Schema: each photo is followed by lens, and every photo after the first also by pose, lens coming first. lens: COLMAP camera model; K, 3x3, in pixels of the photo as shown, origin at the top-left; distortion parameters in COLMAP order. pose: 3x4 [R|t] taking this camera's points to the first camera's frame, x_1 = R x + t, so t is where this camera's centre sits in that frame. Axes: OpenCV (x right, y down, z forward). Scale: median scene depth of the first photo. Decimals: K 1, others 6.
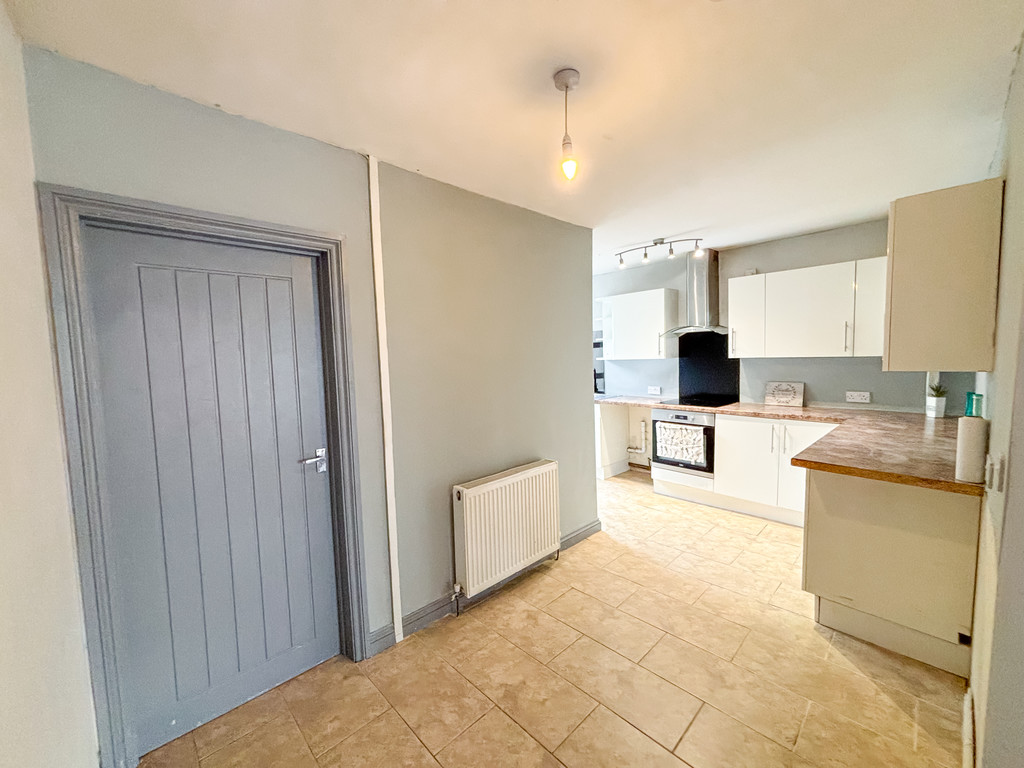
lens RADIAL K [[413.1, 0, 512.0], [0, 413.1, 384.0], [0, 0, 1]] dist [0.000349, 0.000568]
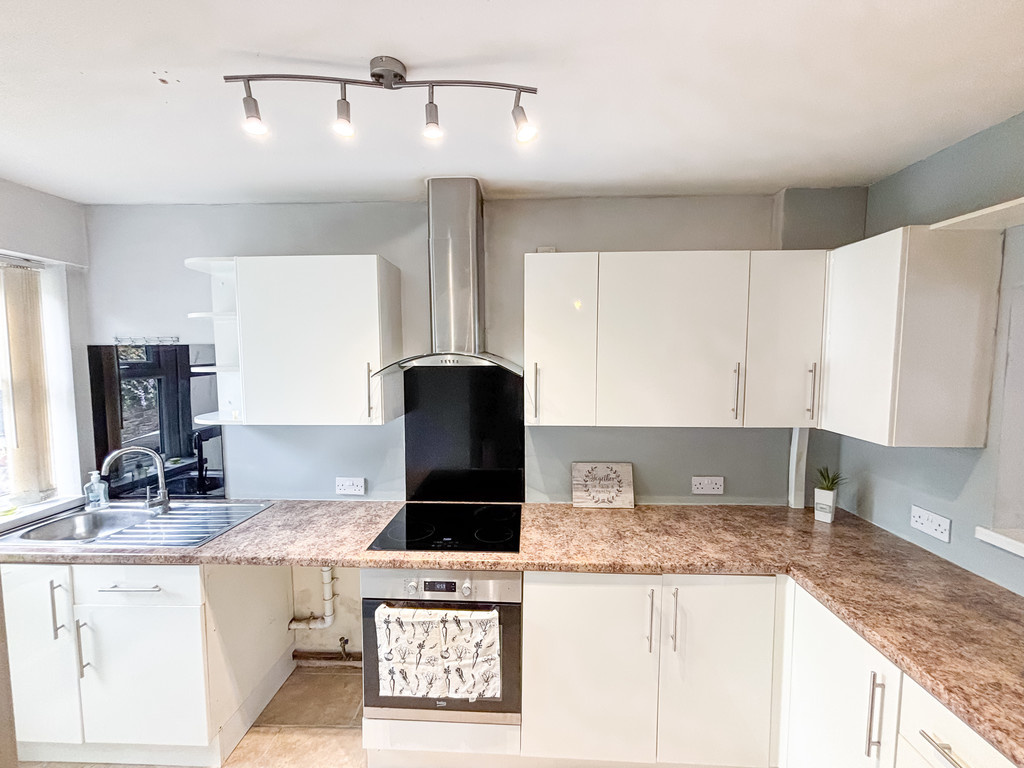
lens RADIAL K [[413.1, 0, 512.0], [0, 413.1, 384.0], [0, 0, 1]] dist [0.000349, 0.000568]
pose [[0.711804, -0.014632, 0.702226, 0.190014], [0.033783, 0.999339, -0.013422, -0.104043], [-0.701566, 0.033277, 0.711827, 0.679681]]
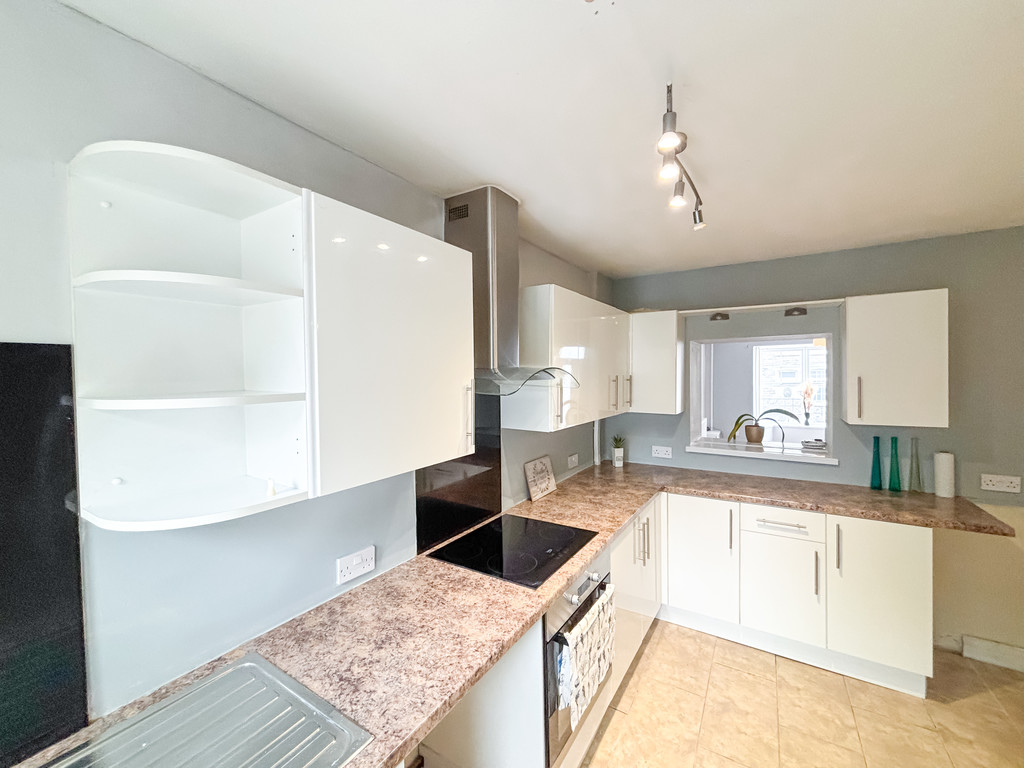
lens RADIAL K [[413.1, 0, 512.0], [0, 413.1, 384.0], [0, 0, 1]] dist [0.000349, 0.000568]
pose [[-0.242108, 0.009765, 0.970200, 0.024128], [0.095237, 0.995360, 0.013747, -0.136522], [-0.965564, 0.095727, -0.241914, 1.169717]]
